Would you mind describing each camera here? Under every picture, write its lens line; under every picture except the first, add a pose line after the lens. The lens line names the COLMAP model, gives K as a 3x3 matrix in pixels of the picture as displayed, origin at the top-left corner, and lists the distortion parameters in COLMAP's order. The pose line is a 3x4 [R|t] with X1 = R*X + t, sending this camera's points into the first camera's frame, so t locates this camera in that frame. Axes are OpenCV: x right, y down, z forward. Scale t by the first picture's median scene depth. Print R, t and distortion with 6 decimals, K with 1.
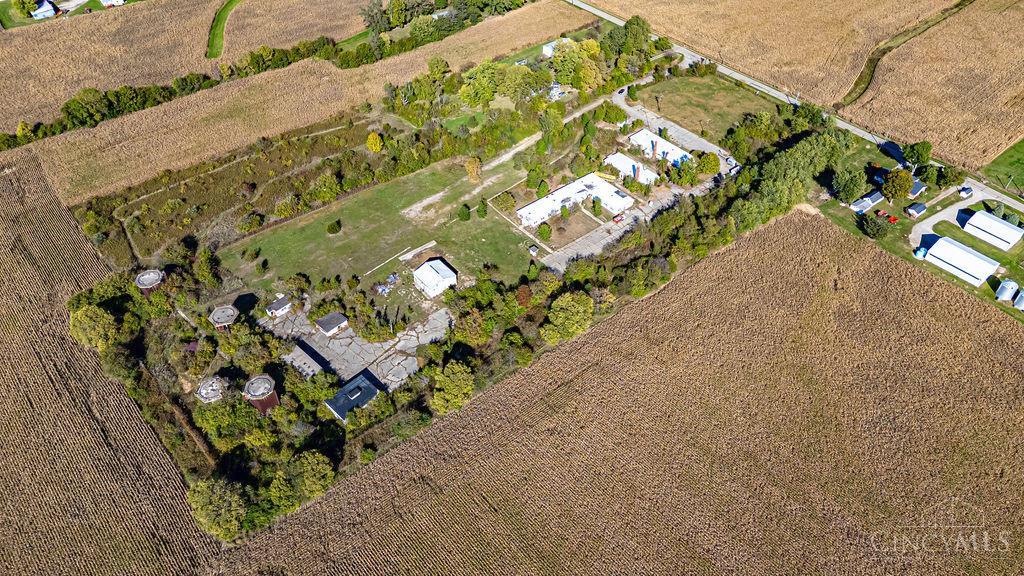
lens RADIAL K [[749.1, 0, 512.0], [0, 749.1, 288.0], [0, 0, 1]] dist [0.070764, -0.051480]
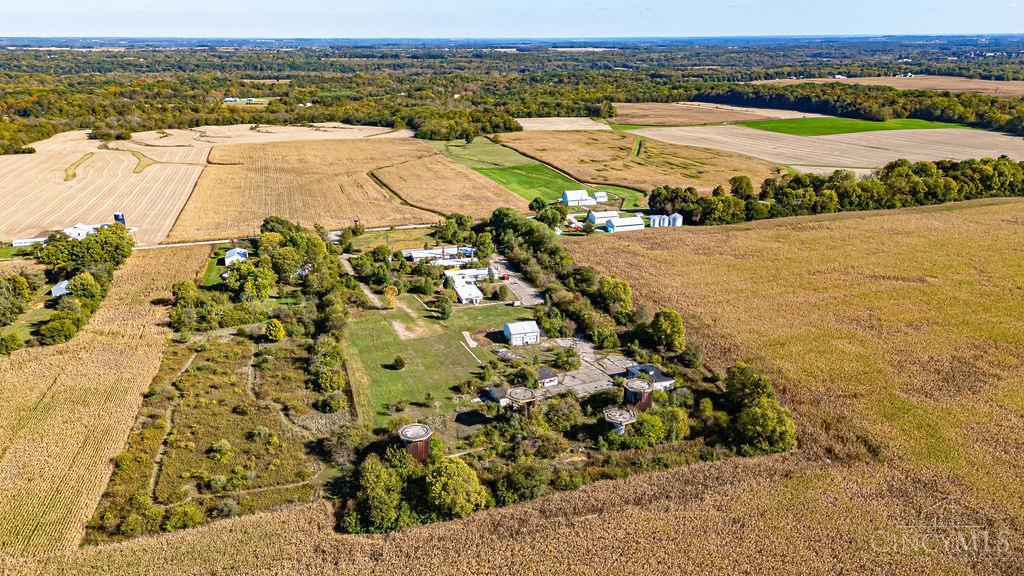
lens RADIAL K [[749.1, 0, 512.0], [0, 749.1, 288.0], [0, 0, 1]] dist [0.070764, -0.051480]
pose [[0.388544, -0.282992, 0.876897, -0.876976], [0.639765, 0.767741, -0.035708, -0.027247], [-0.663125, 0.574882, 0.479350, 0.399346]]
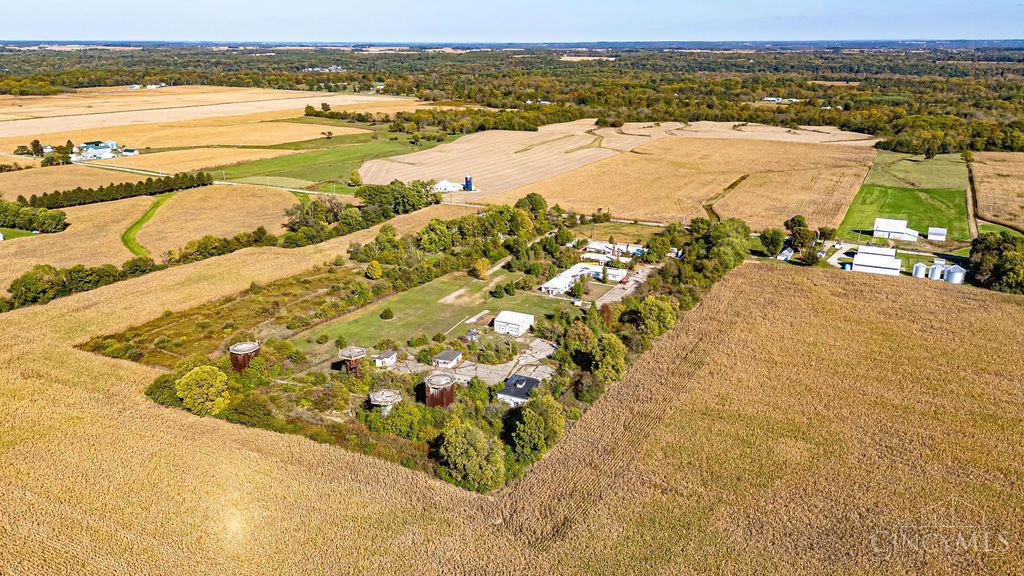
lens RADIAL K [[749.1, 0, 512.0], [0, 749.1, 288.0], [0, 0, 1]] dist [0.070764, -0.051480]
pose [[0.922664, -0.108390, 0.370057, -0.420266], [0.258901, 0.885334, -0.386204, 0.299144], [-0.285763, 0.452145, 0.844929, 0.079848]]
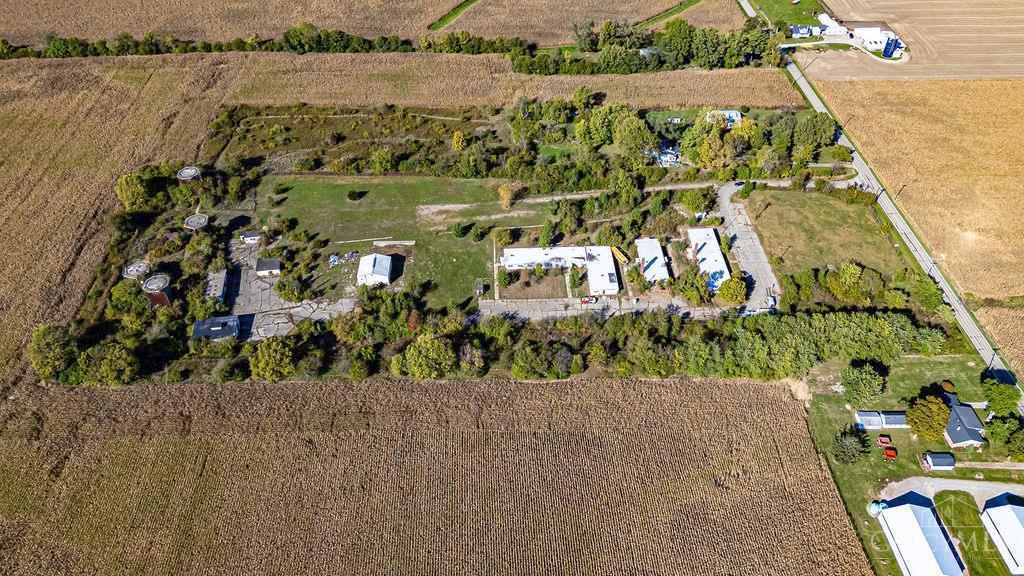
lens RADIAL K [[749.1, 0, 512.0], [0, 749.1, 288.0], [0, 0, 1]] dist [0.070764, -0.051480]
pose [[0.798574, 0.413838, -0.437055, 0.436610], [-0.421478, 0.902866, 0.084791, -0.136325], [0.429692, 0.116497, 0.895429, 0.138170]]
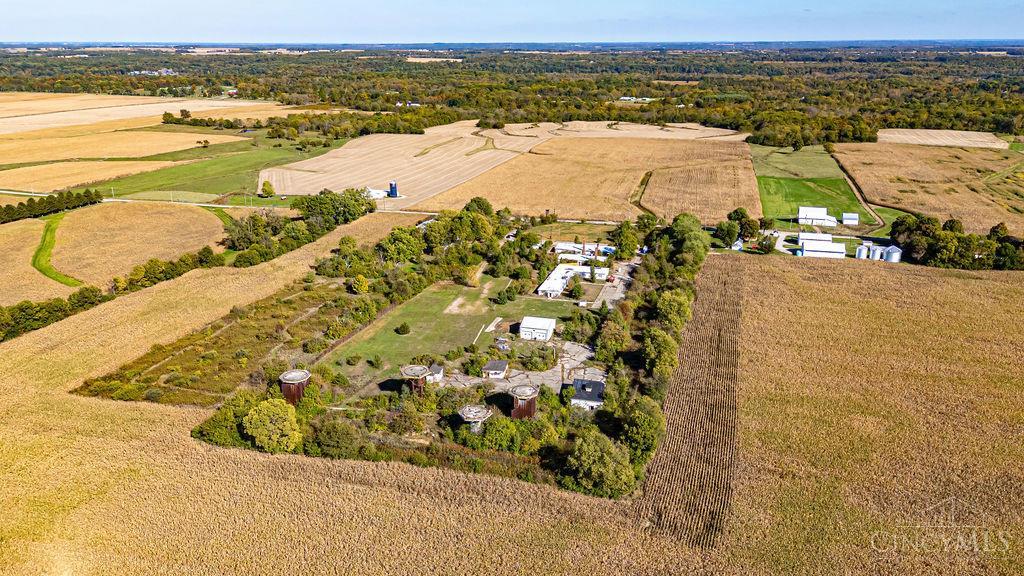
lens RADIAL K [[749.1, 0, 512.0], [0, 749.1, 288.0], [0, 0, 1]] dist [0.070764, -0.051480]
pose [[0.823611, -0.166900, 0.542041, -0.596116], [0.387885, 0.863017, -0.323645, 0.227602], [-0.413775, 0.476808, 0.775529, 0.149077]]
